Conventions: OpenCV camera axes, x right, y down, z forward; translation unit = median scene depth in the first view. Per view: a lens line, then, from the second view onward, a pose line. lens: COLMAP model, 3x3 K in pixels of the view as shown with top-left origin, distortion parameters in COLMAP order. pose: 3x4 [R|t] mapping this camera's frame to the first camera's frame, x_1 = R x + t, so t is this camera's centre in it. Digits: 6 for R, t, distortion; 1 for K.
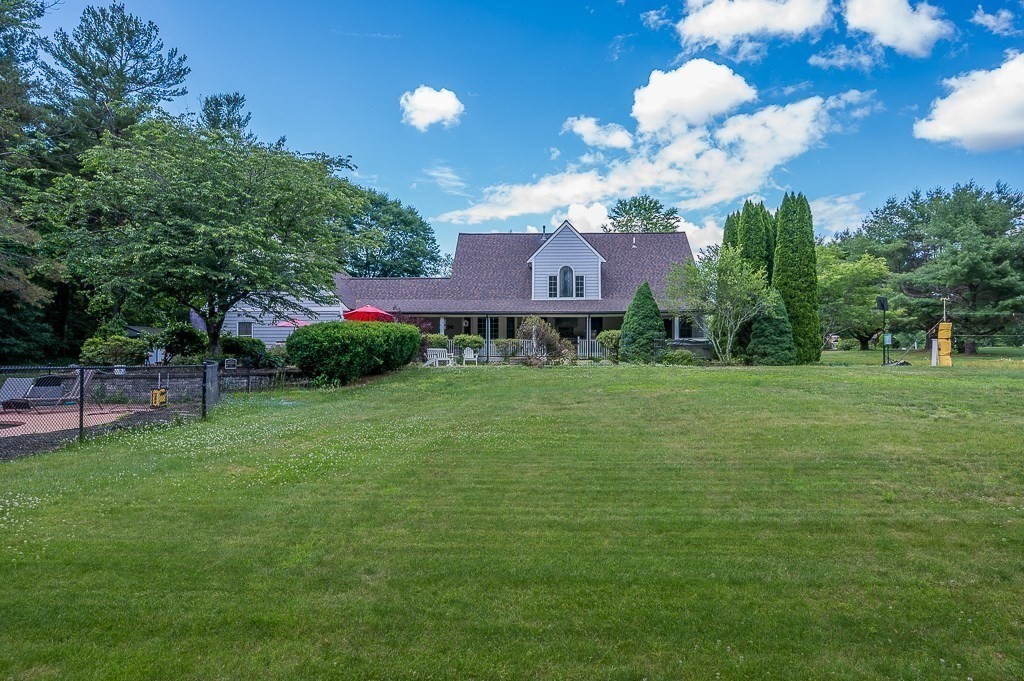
lens RADIAL K [[592.6, 0, 512.0], [0, 592.6, 340.5], [0, 0, 1]] dist [0.000014, -0.000008]
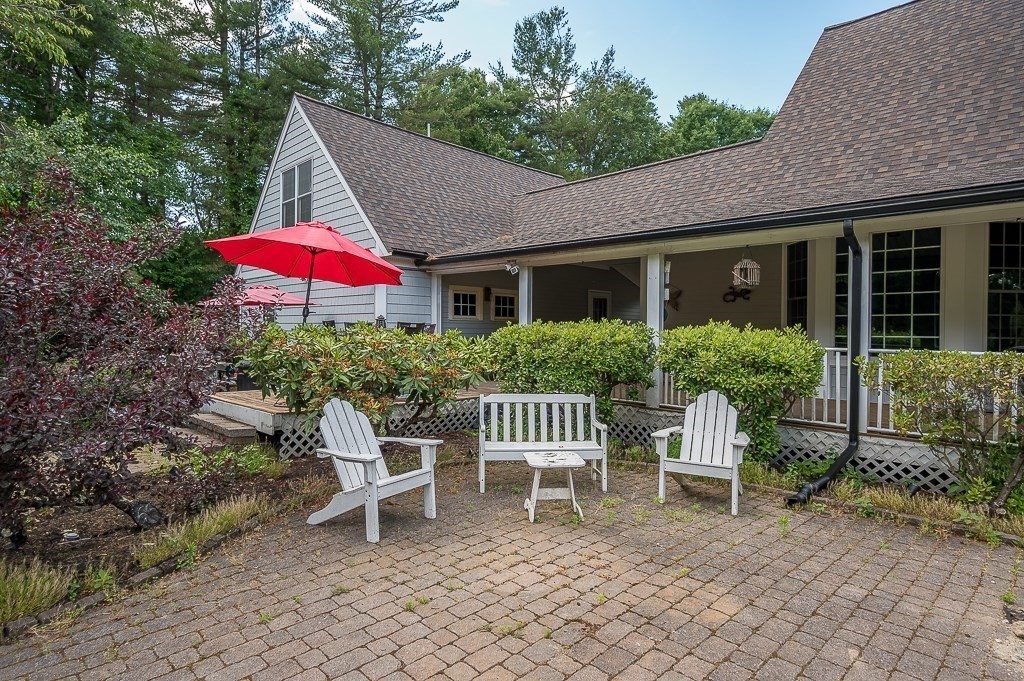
lens RADIAL K [[563.1, 0, 512.0], [0, 563.1, 340.5], [0, 0, 1]] dist [-0.002121, -0.000356]
pose [[0.723593, 0.021216, -0.689901, 0.001416], [-0.012429, 0.999766, 0.017709, -0.004667], [0.690115, -0.004239, 0.723687, 0.538223]]
